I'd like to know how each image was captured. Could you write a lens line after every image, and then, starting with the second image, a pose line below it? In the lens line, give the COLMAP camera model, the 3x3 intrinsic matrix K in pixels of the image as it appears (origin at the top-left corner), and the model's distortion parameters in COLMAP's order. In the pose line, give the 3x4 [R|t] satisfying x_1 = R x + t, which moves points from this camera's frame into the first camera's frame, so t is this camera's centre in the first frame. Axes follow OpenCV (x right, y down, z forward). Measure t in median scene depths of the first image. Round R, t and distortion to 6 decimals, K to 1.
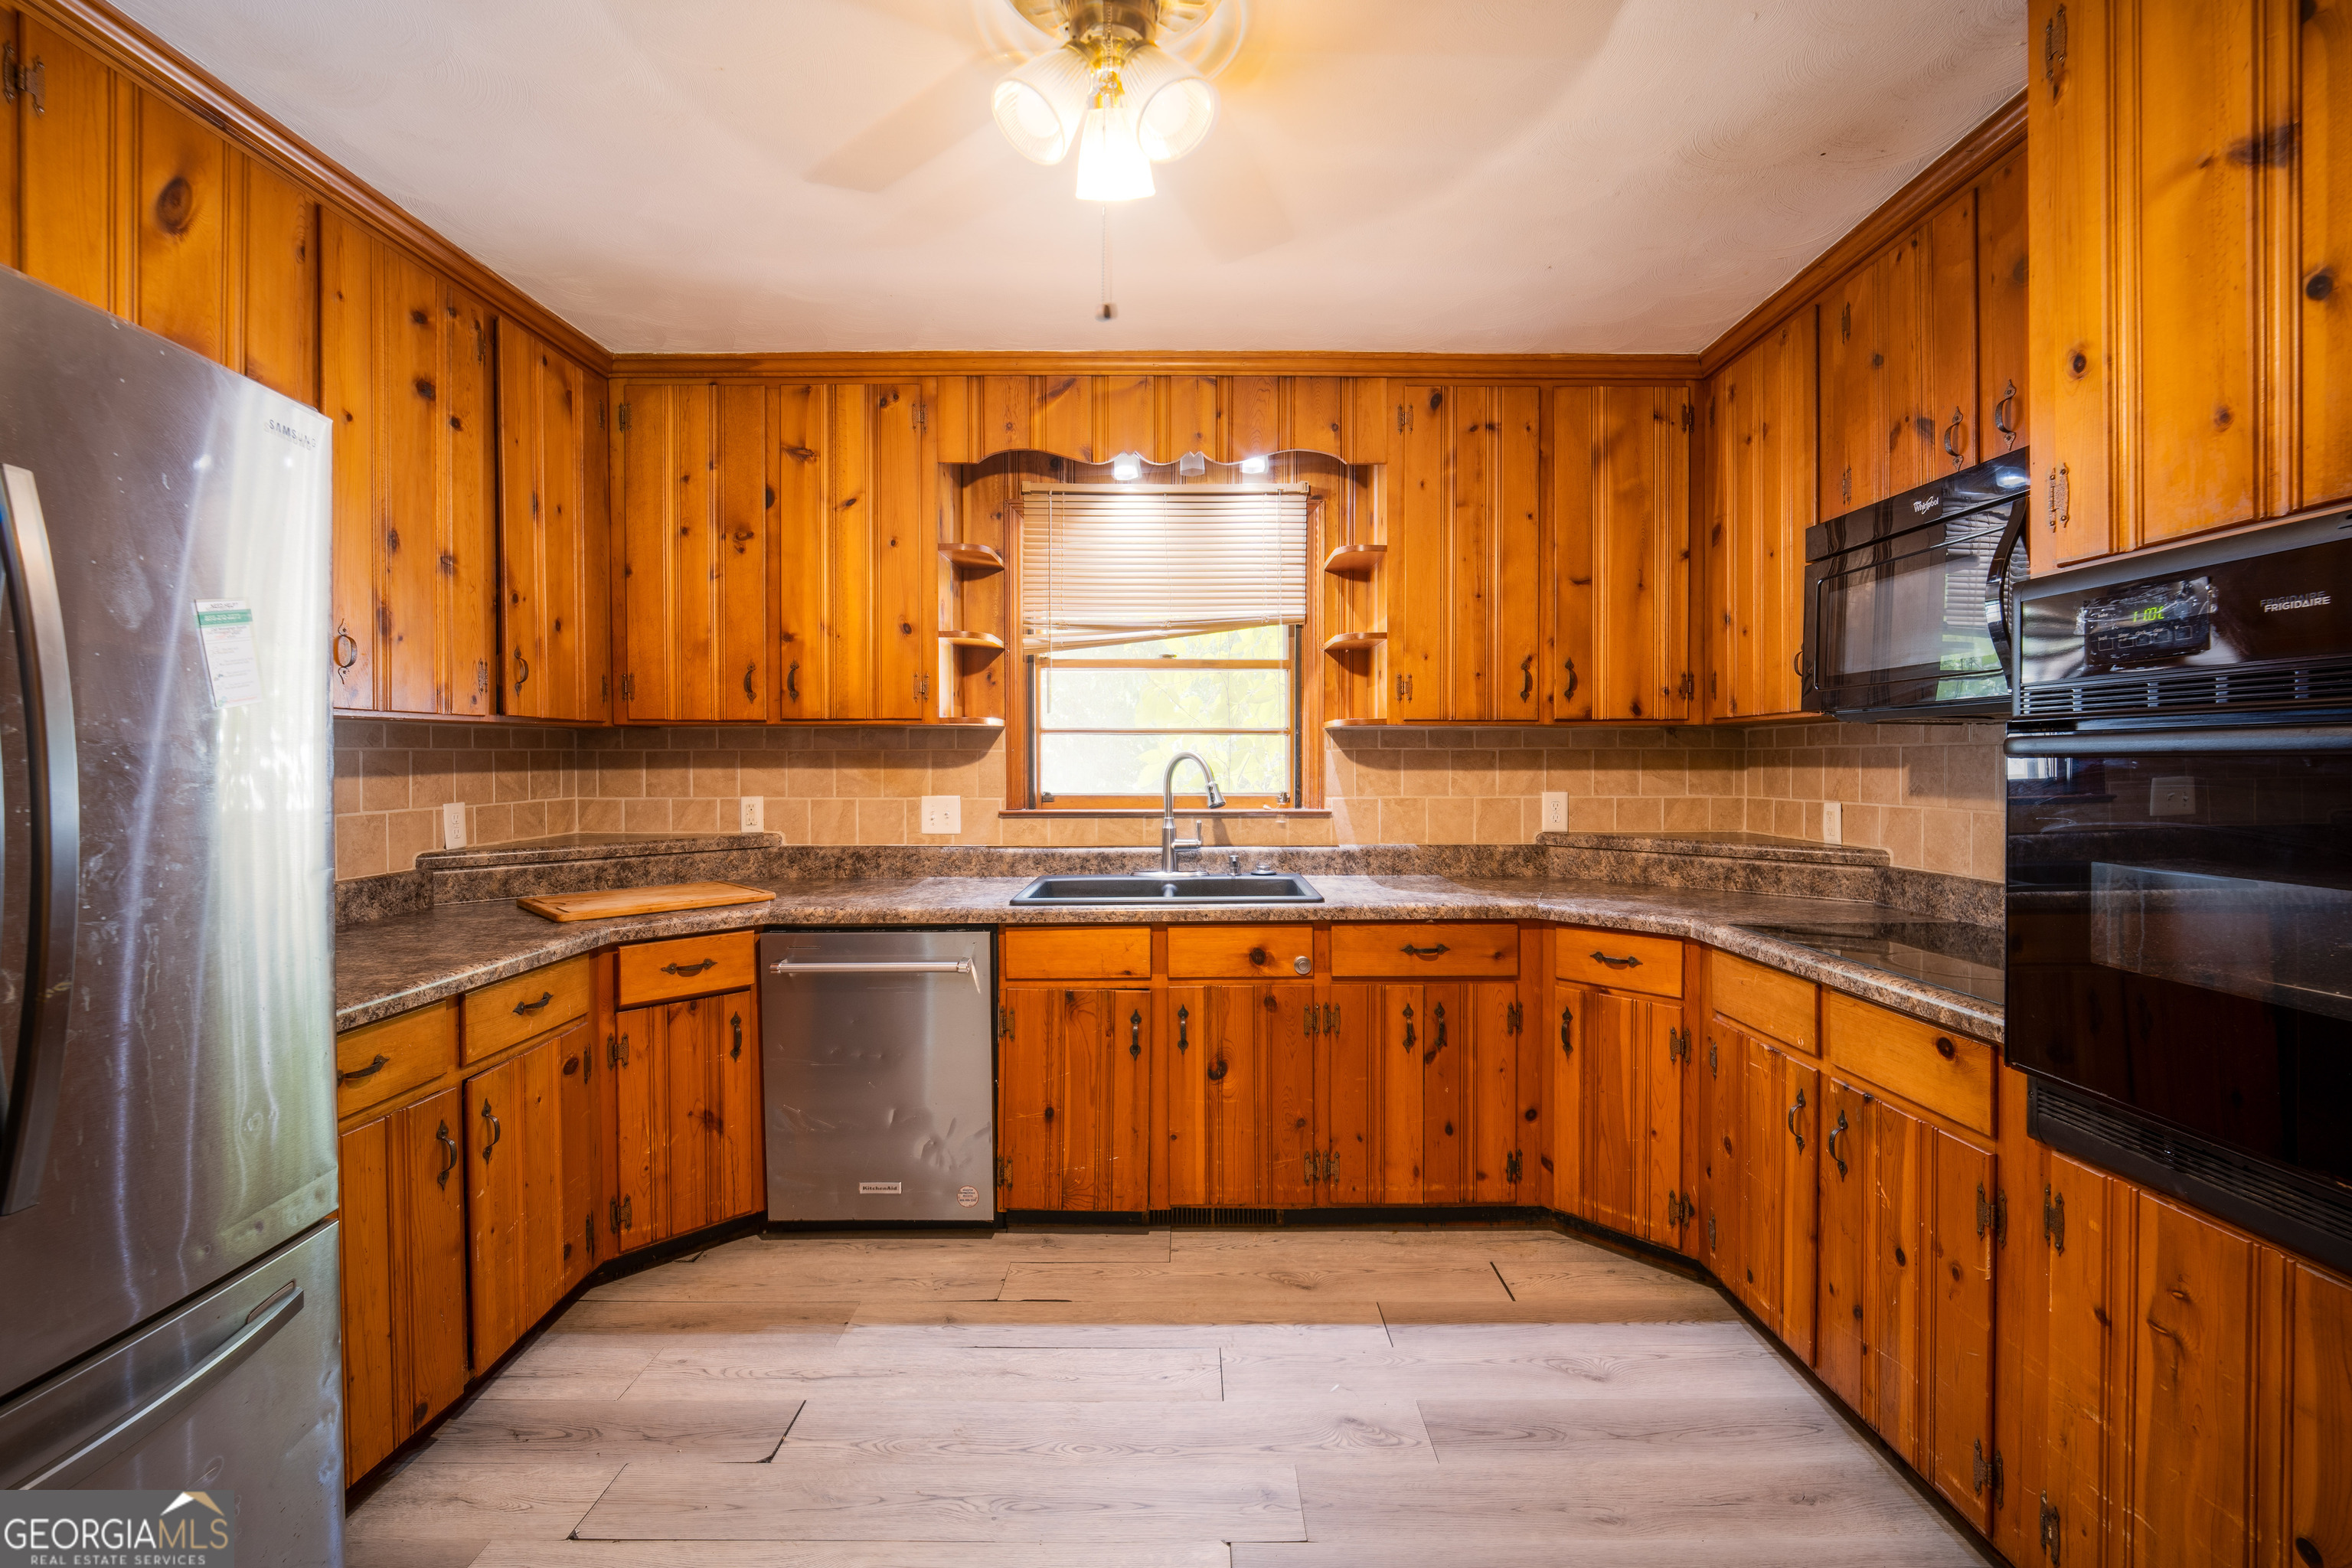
lens RADIAL K [[1050.6, 0, 1176.0], [0, 1050.6, 784.0], [0, 0, 1]] dist [-0.008844, -0.000004]
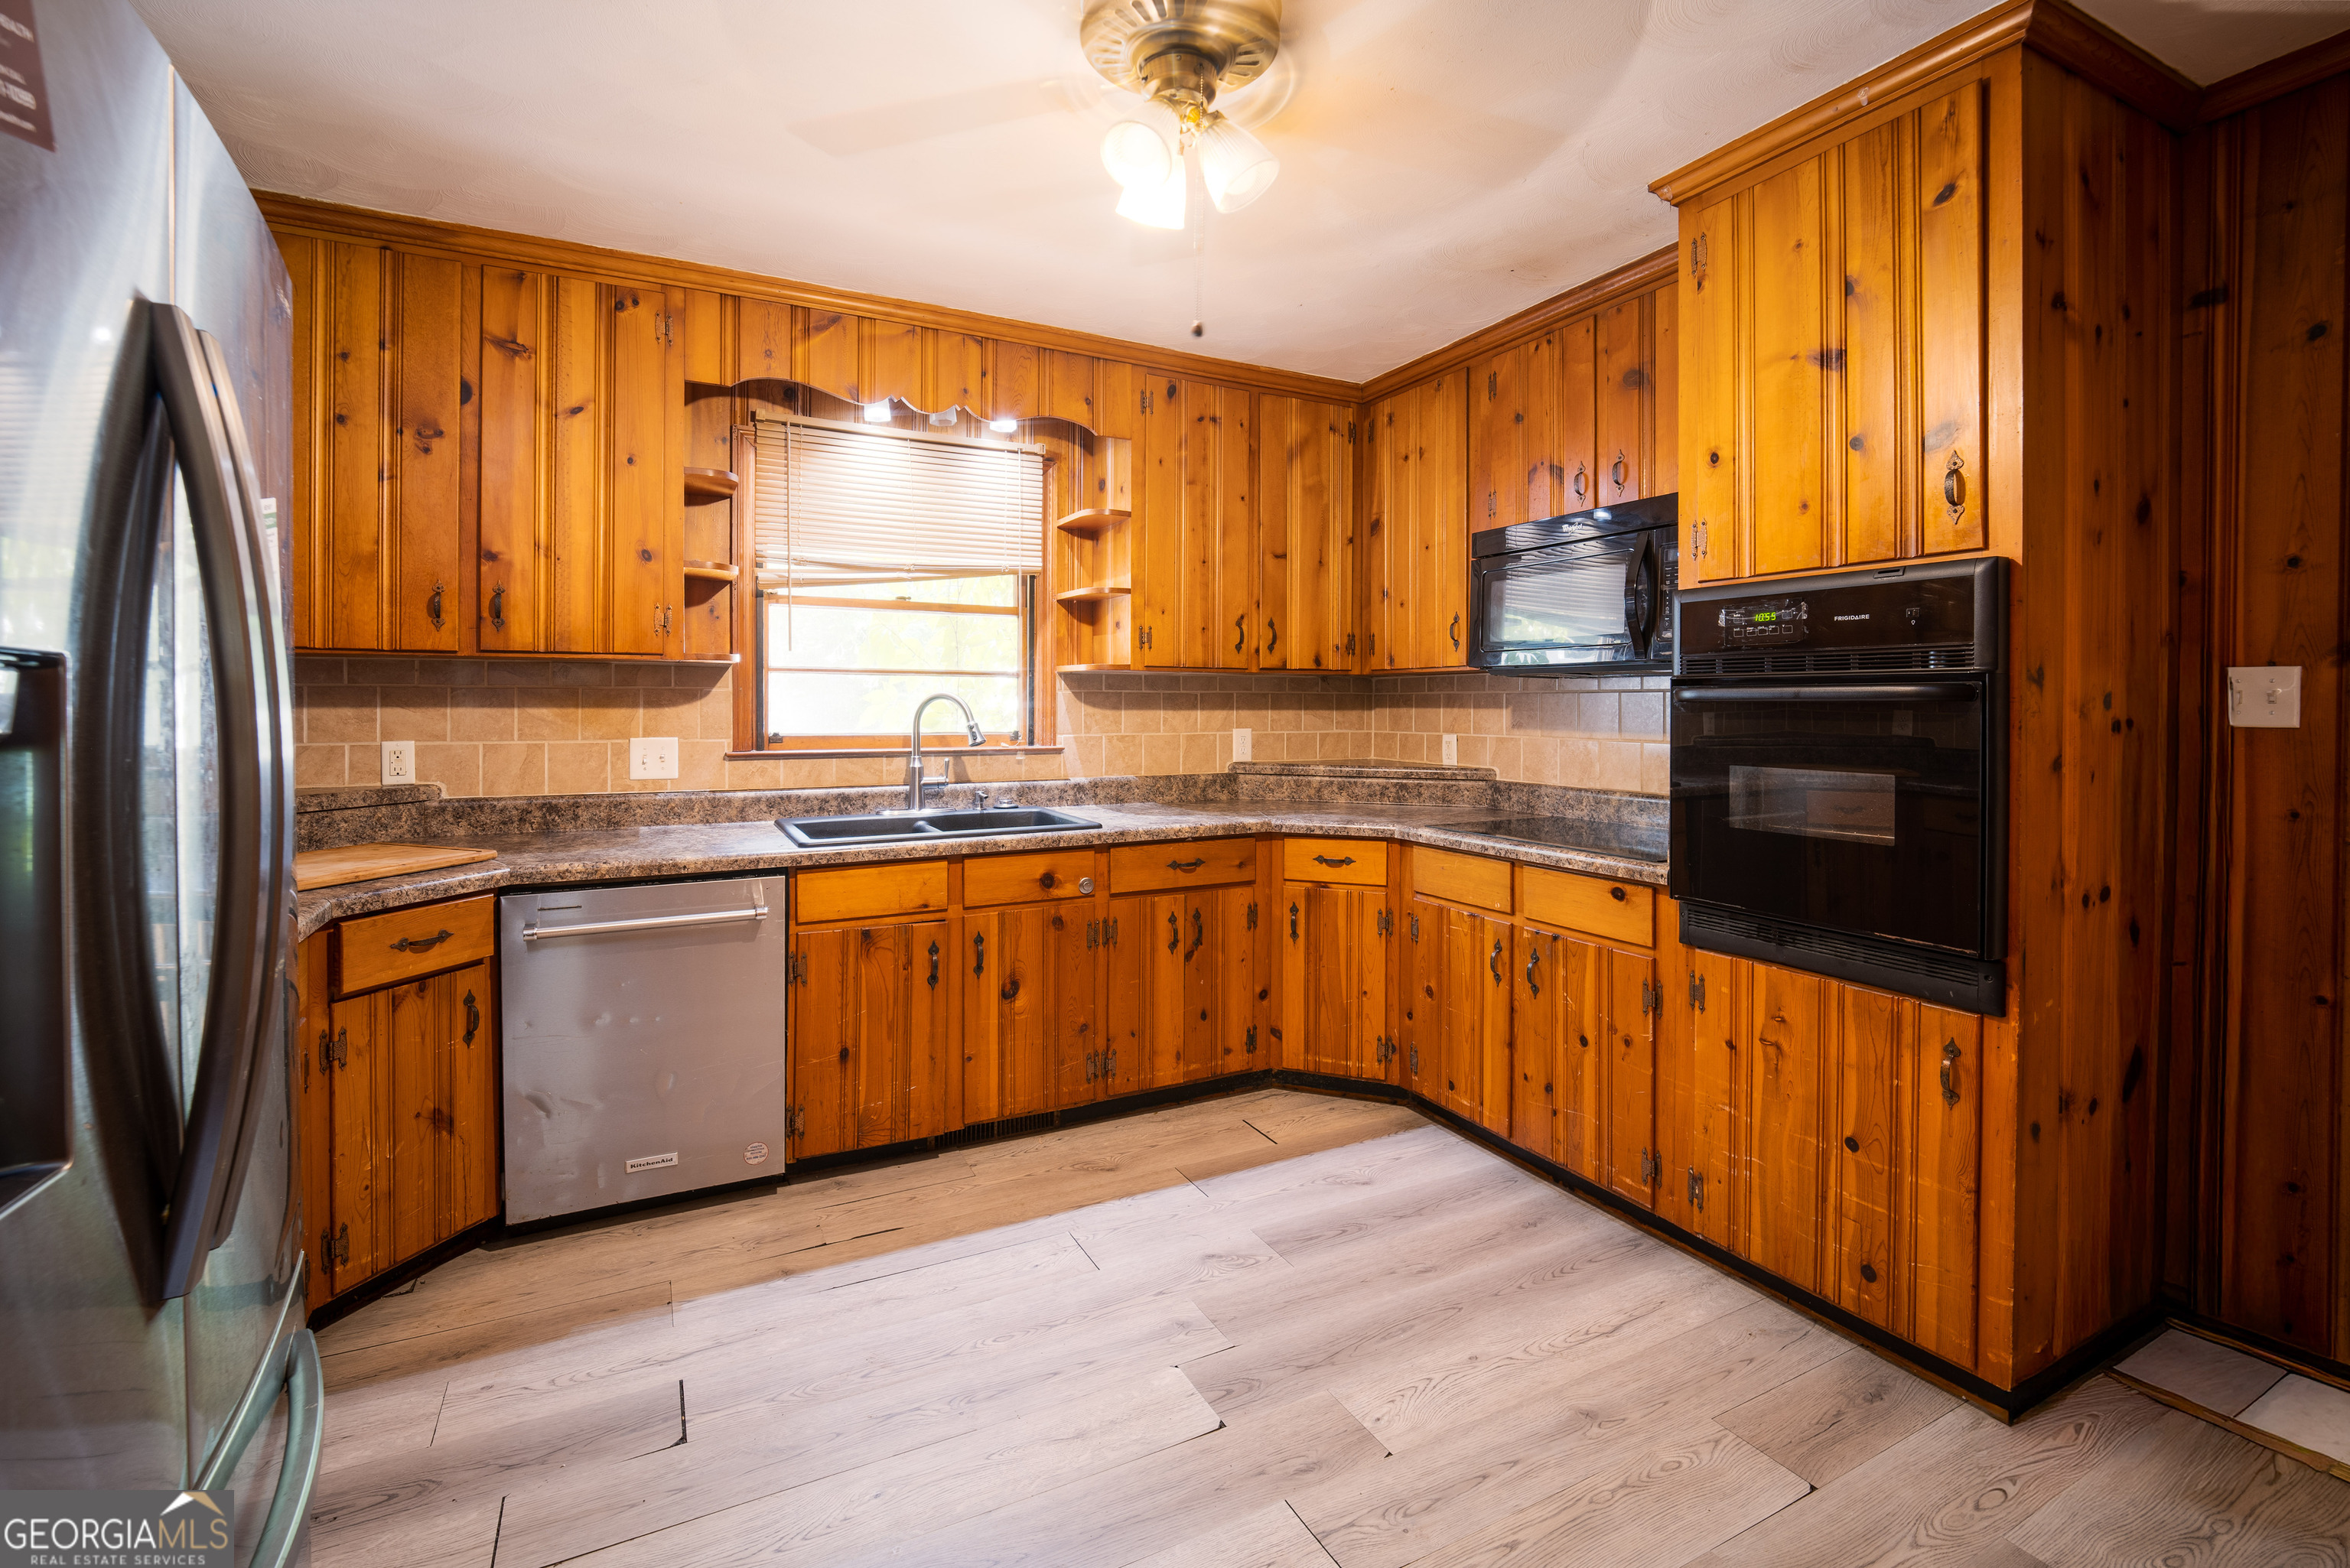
lens RADIAL K [[1042.8, 0, 1177.1], [0, 1042.8, 723.9], [0, 0, 1]] dist [-0.000908, -0.012065]
pose [[0.889197, -0.005103, 0.457496, -0.292598], [0.005611, 0.999984, 0.000249, 0.001810], [-0.457490, 0.002346, 0.889212, -0.025576]]
